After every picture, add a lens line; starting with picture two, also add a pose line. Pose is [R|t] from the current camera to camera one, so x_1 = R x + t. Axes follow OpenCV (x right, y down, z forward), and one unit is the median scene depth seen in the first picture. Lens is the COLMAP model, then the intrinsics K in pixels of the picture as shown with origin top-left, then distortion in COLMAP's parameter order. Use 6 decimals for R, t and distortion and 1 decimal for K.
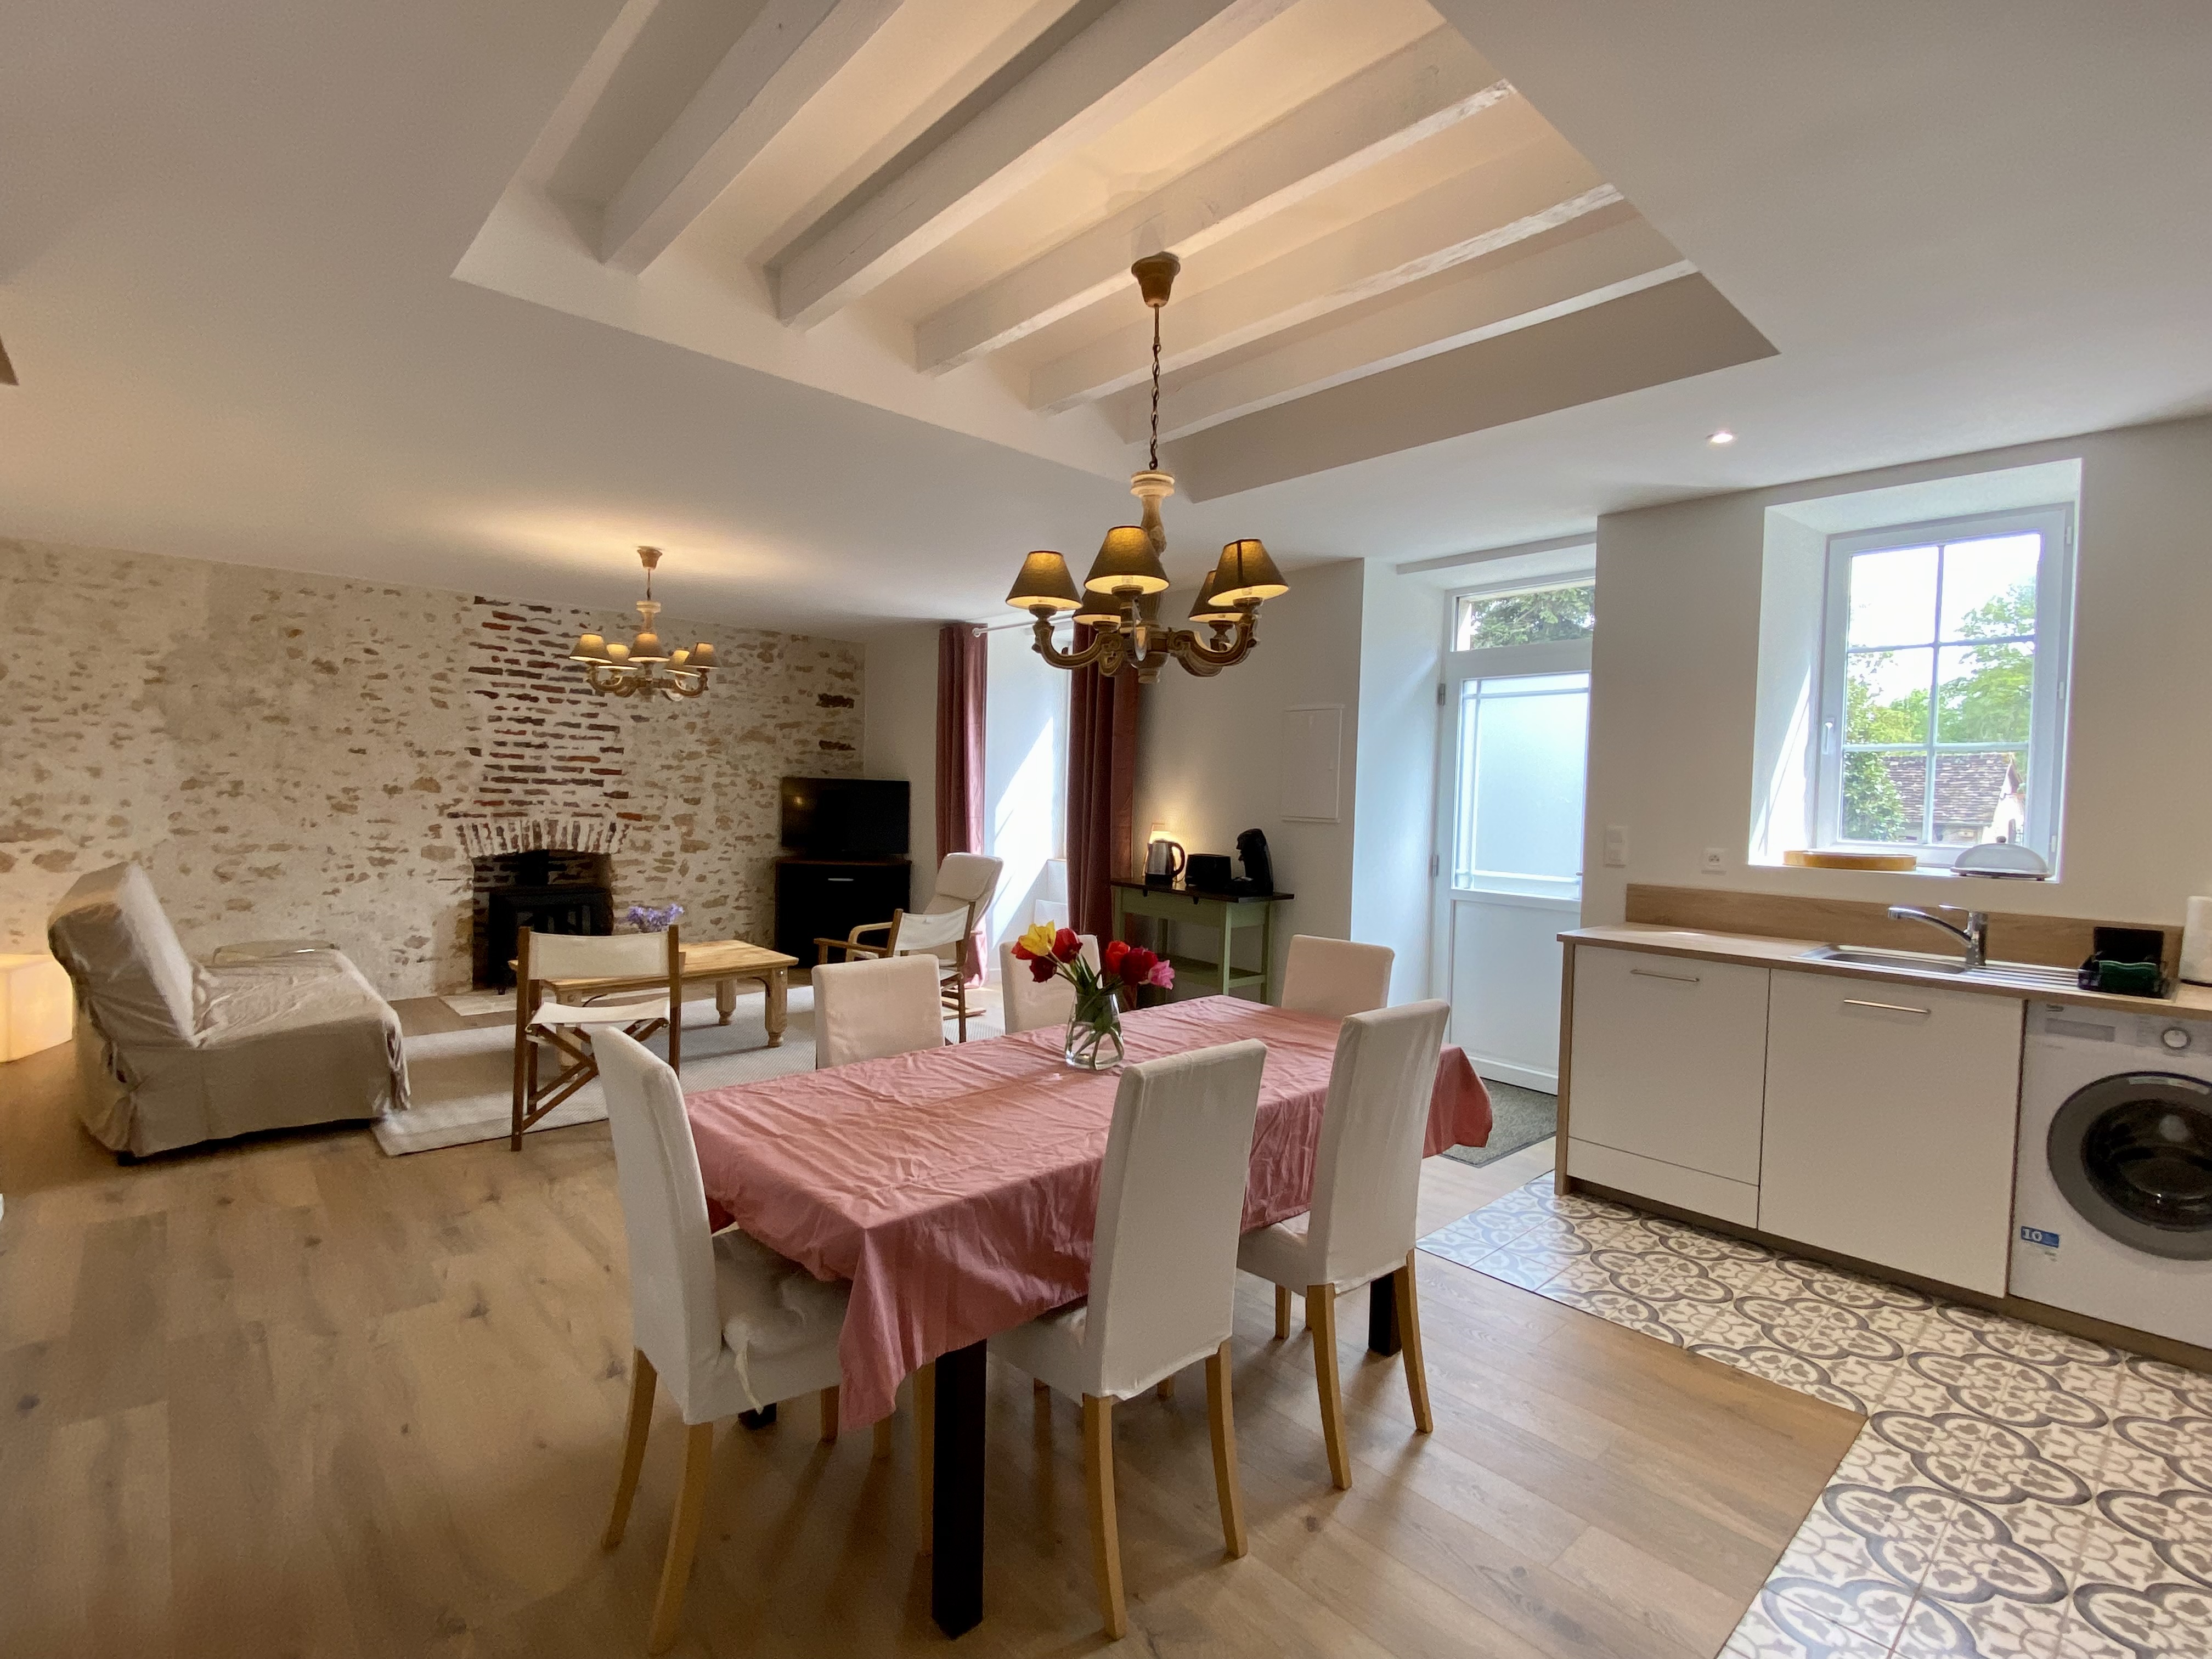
lens RADIAL K [[1081.1, 0, 1098.5], [0, 1081.1, 844.9], [0, 0, 1]] dist [-0.015969, -0.001573]
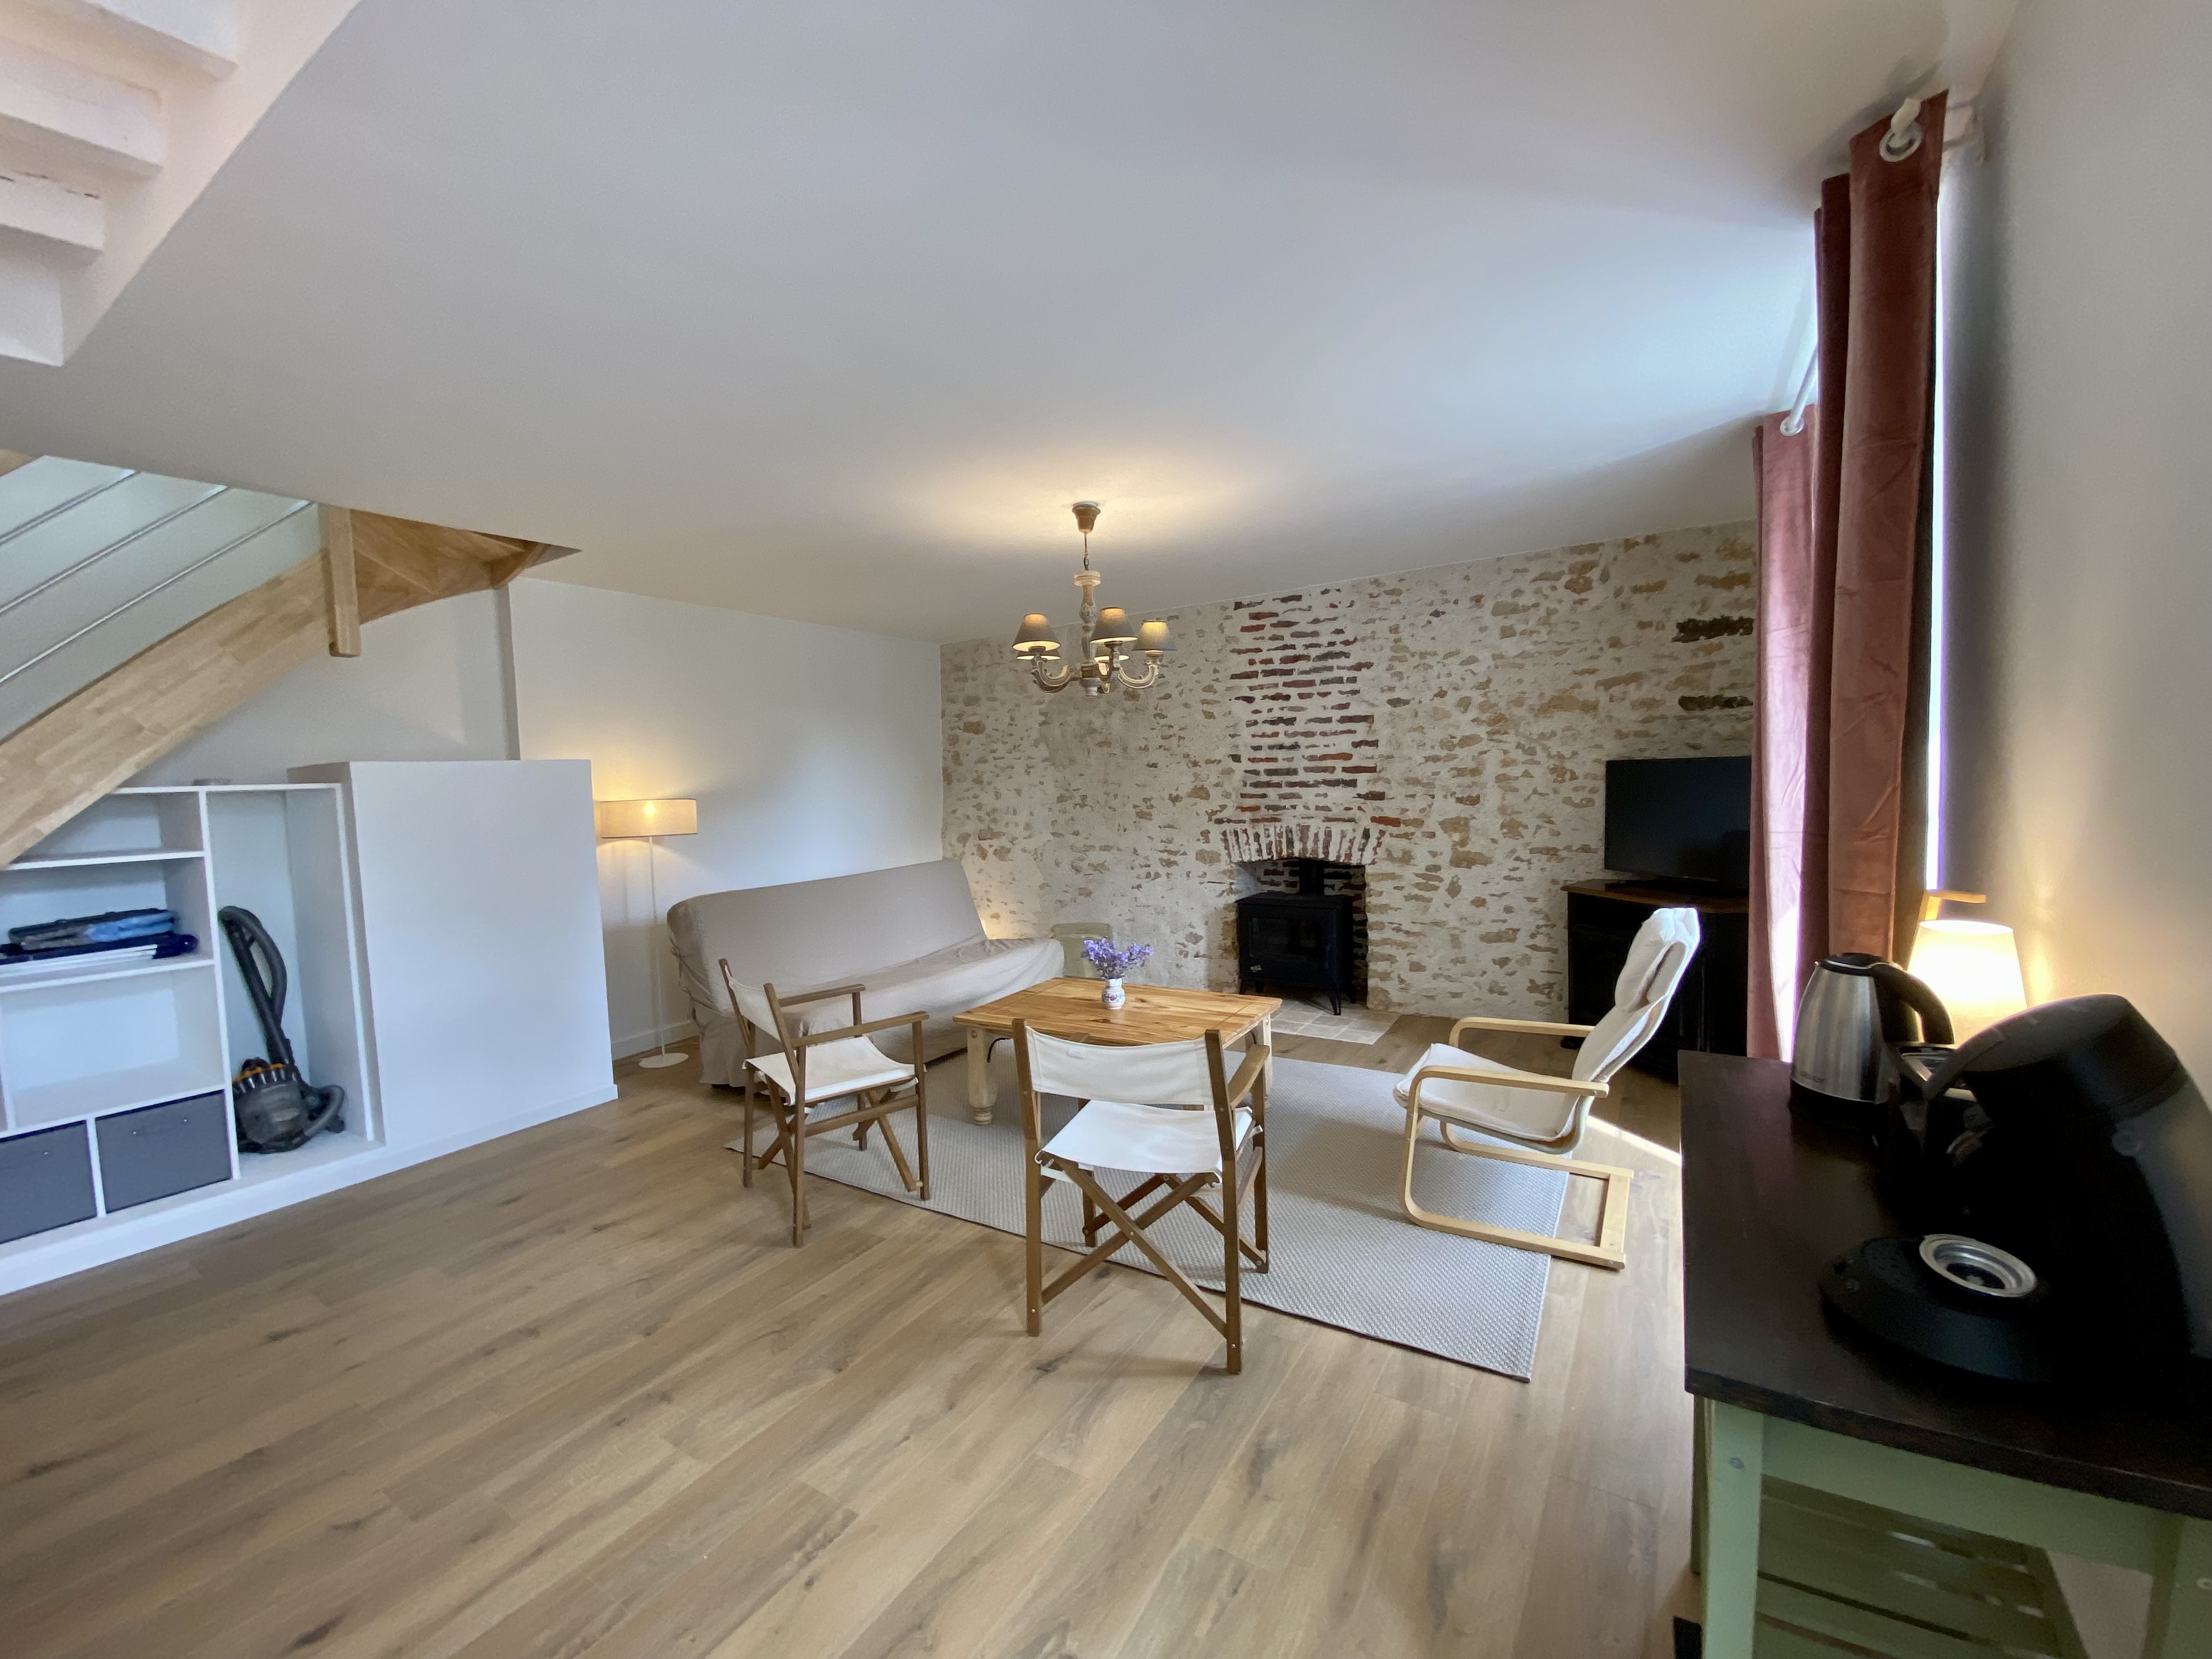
lens RADIAL K [[878.0, 0, 1103.8], [0, 878.0, 834.2], [0, 0, 1]] dist [0.018491, -0.000123]
pose [[0.242645, 0.028920, -0.969684, 0.188135], [-0.004266, 0.999578, 0.028744, -0.037616], [0.970106, -0.002838, 0.242666, 0.666940]]
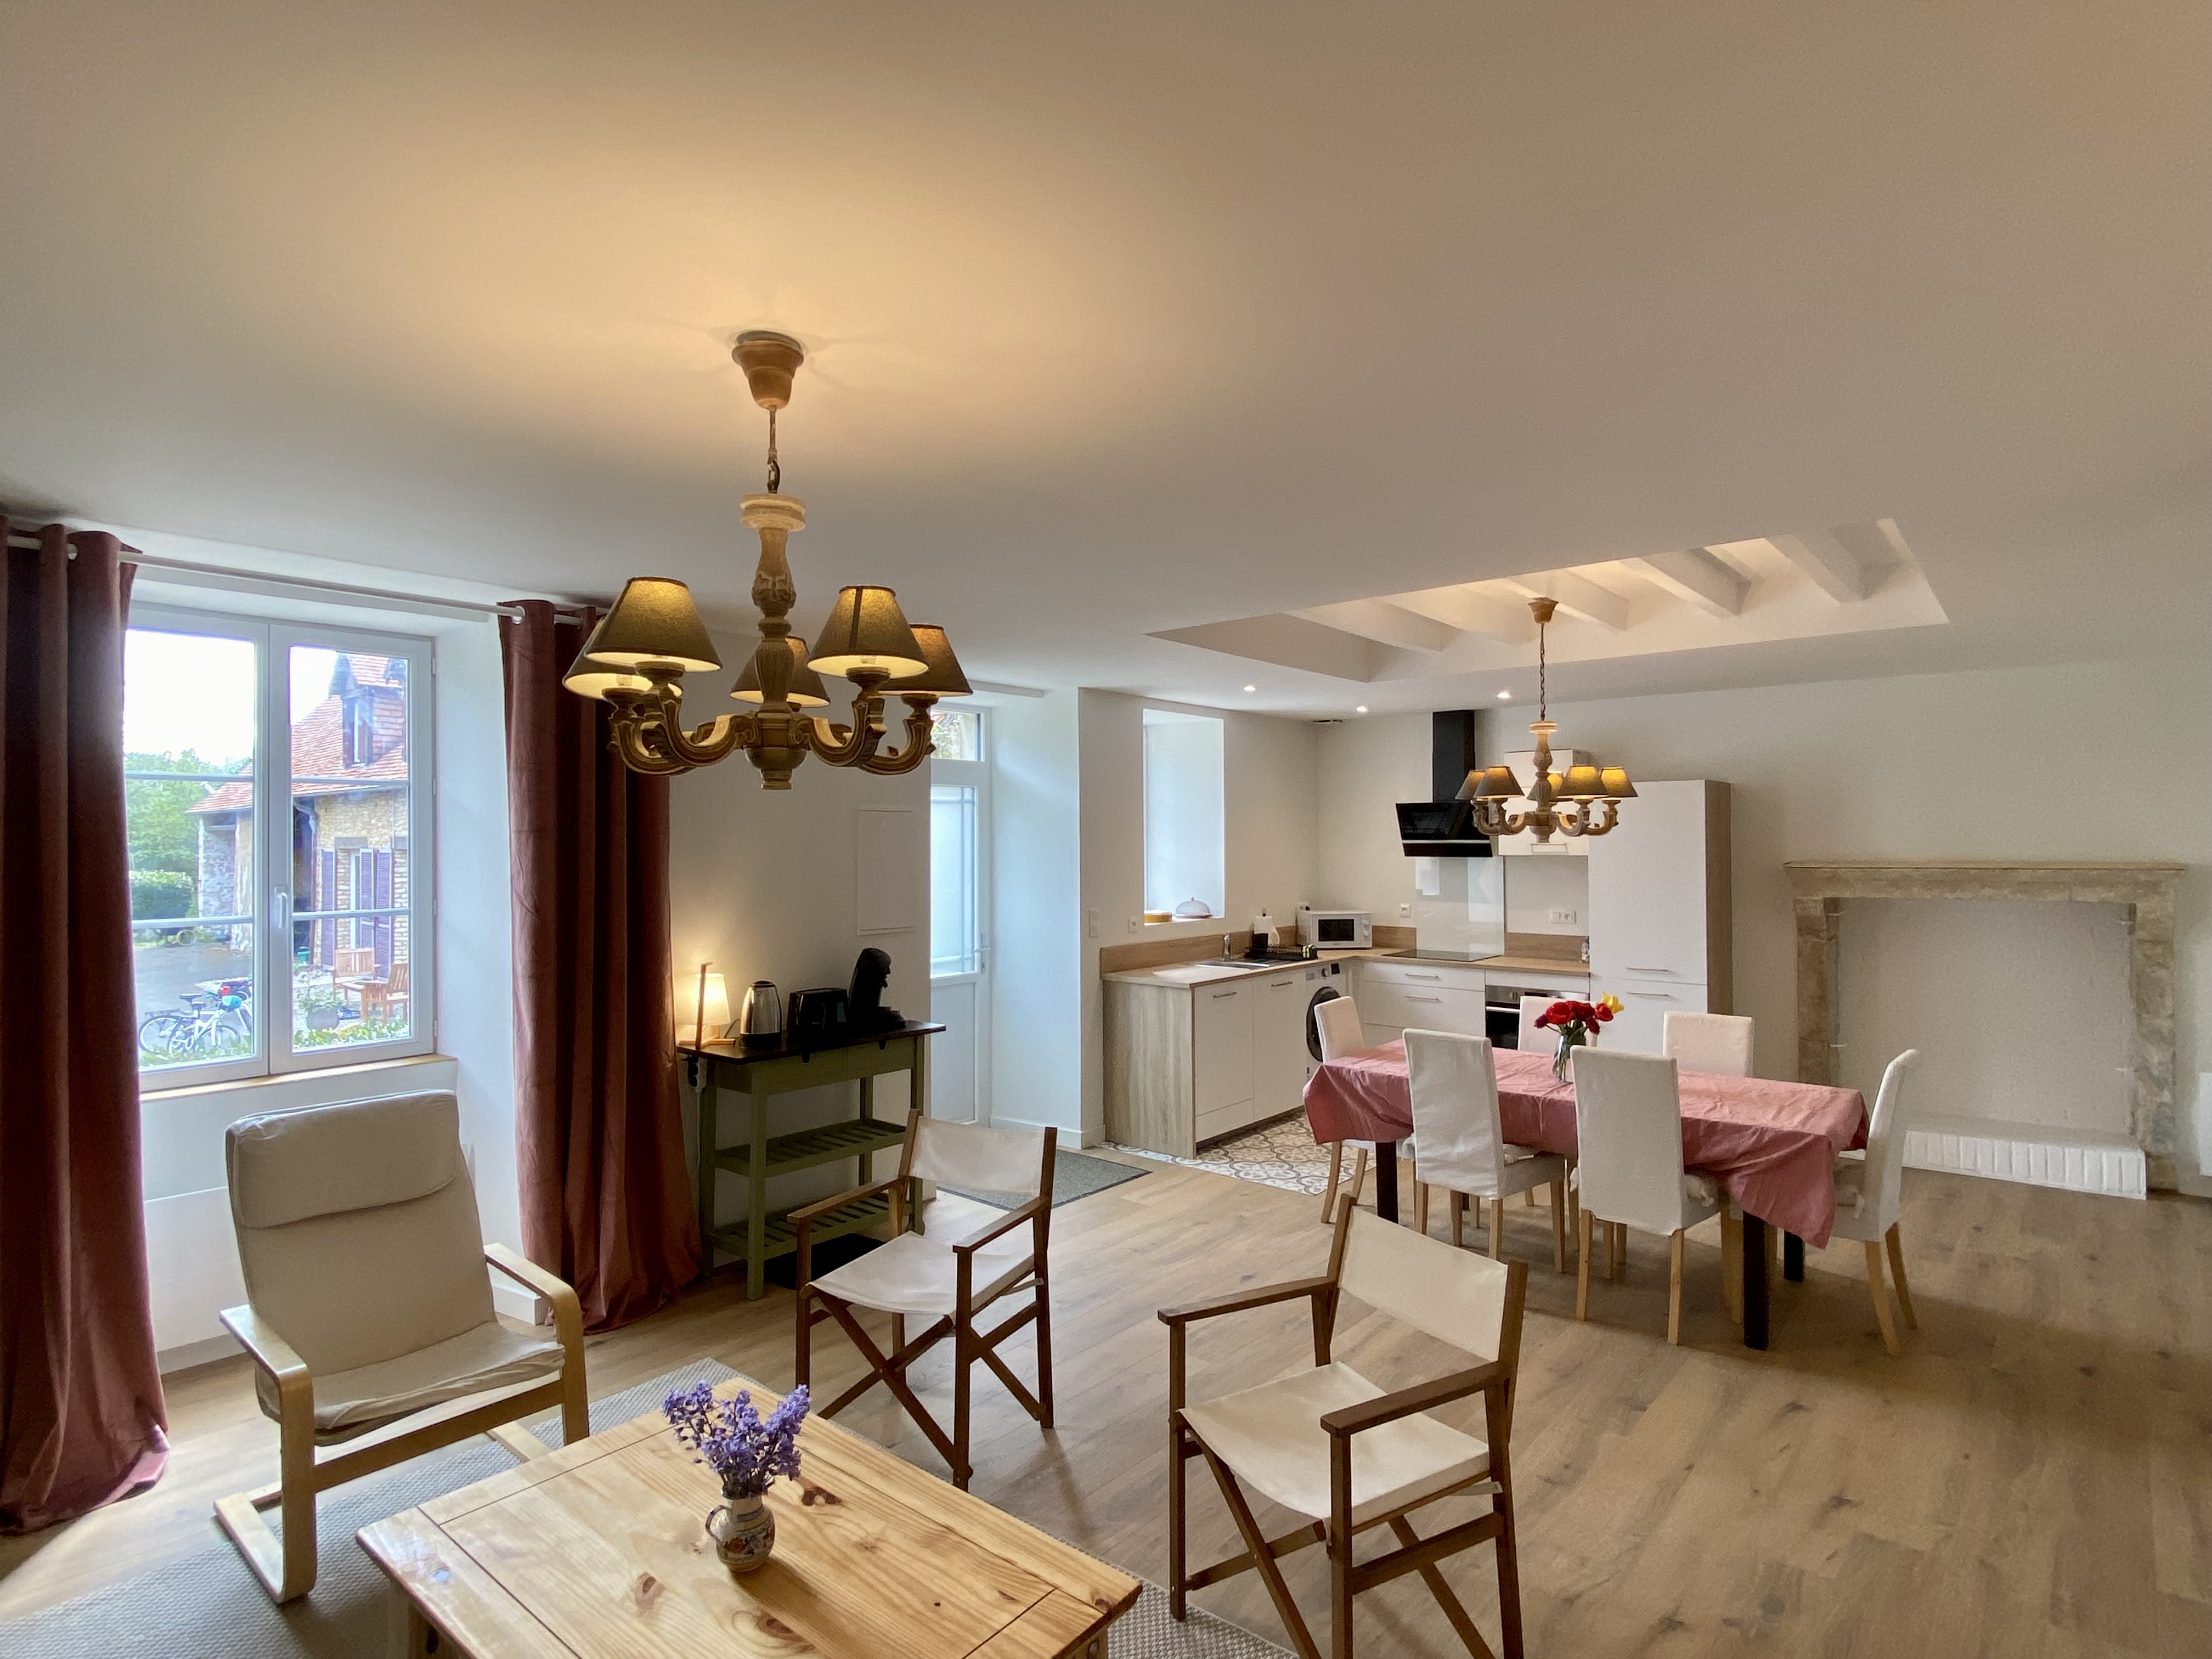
lens RADIAL K [[1124.1, 0, 1096.5], [0, 1124.1, 826.2], [0, 0, 1]] dist [-0.024632, -0.001954]
pose [[-0.121003, -0.019263, 0.992465, -0.627343], [0.056948, 0.998030, 0.026314, -0.105798], [-0.991017, 0.059703, -0.119667, 0.742184]]
